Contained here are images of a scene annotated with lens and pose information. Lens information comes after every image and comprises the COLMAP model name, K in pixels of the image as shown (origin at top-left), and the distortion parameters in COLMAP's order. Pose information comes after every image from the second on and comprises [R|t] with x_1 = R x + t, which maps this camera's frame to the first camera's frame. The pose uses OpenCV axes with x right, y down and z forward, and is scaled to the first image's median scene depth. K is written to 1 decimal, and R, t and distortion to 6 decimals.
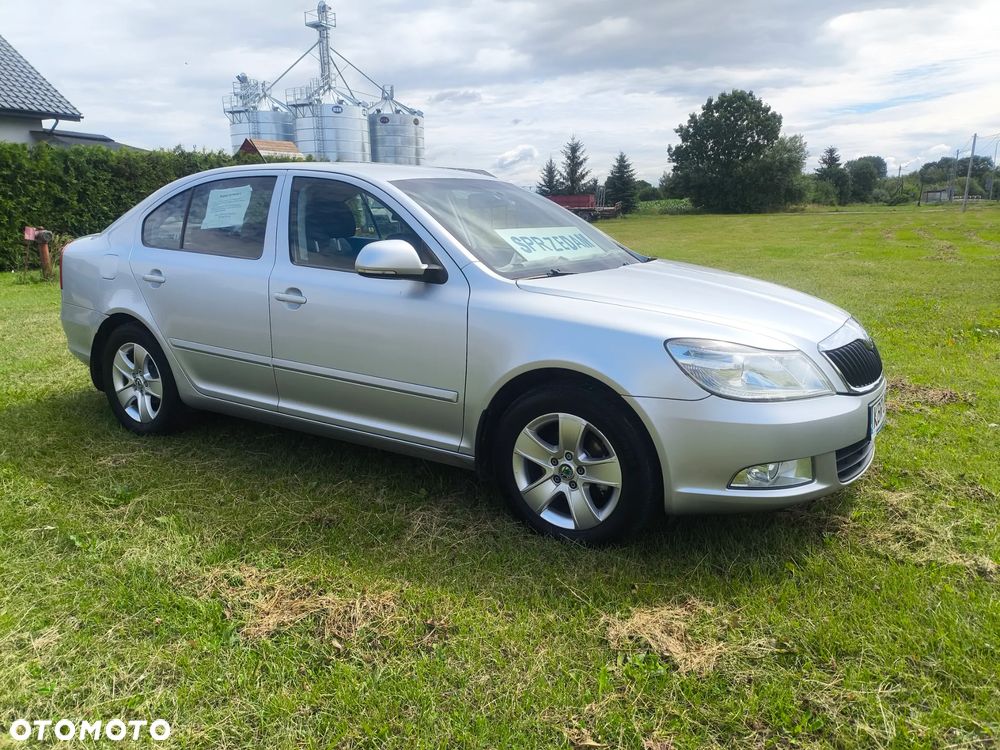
lens RADIAL K [[737.8, 0, 497.6], [0, 737.8, 377.0], [0, 0, 1]] dist [0.104390, -0.163340]
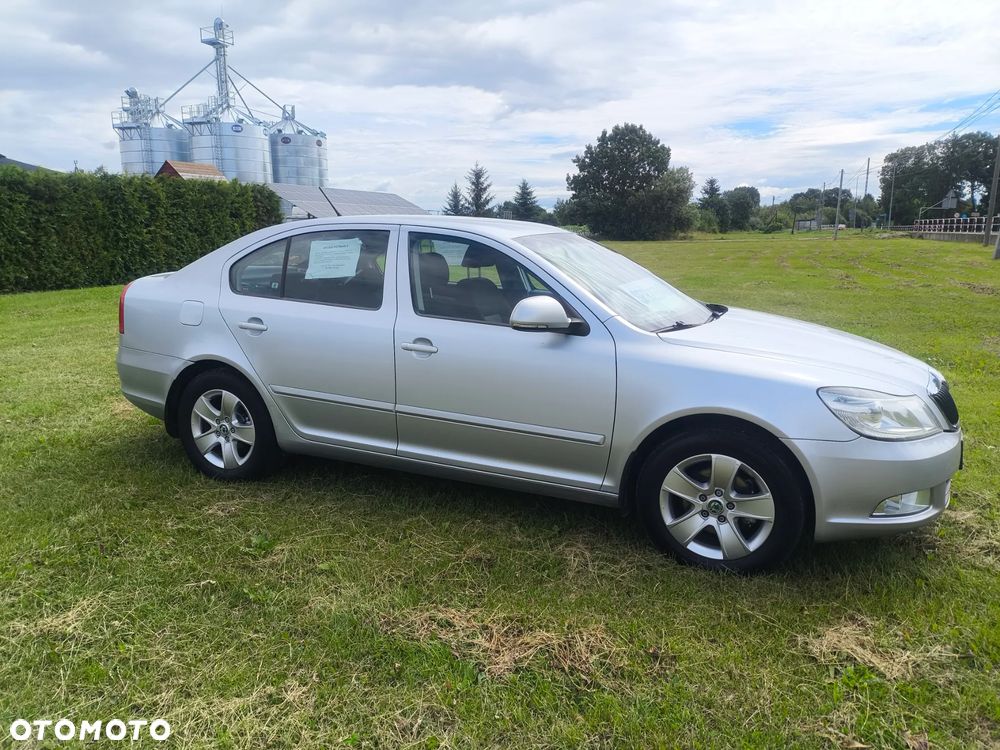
lens RADIAL K [[737.8, 0, 497.6], [0, 737.8, 377.0], [0, 0, 1]] dist [0.104390, -0.163340]
pose [[0.990147, -0.014445, 0.139282, -0.273157], [0.018352, 0.999472, -0.026809, -0.030033], [-0.138821, 0.029102, 0.989890, -0.045444]]
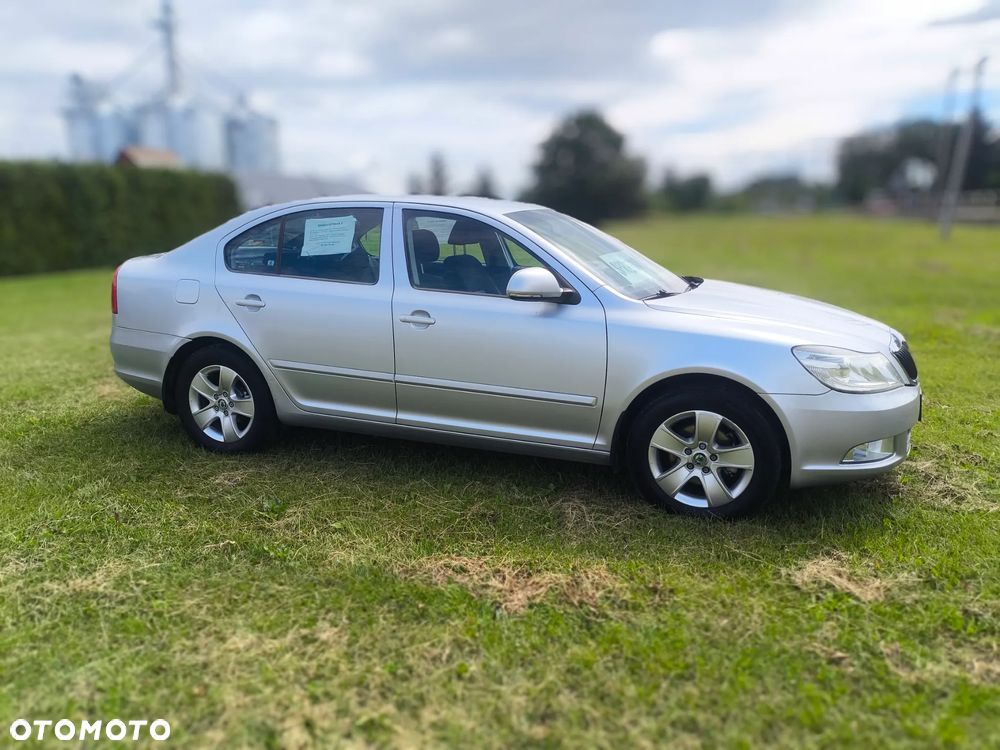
lens RADIAL K [[737.8, 0, 497.6], [0, 737.8, 377.0], [0, 0, 1]] dist [0.104390, -0.163340]
pose [[0.980757, -0.037673, 0.191565, -0.325594], [0.039756, 0.999185, -0.007040, -0.007173], [-0.191143, 0.014520, 0.981455, -0.087221]]
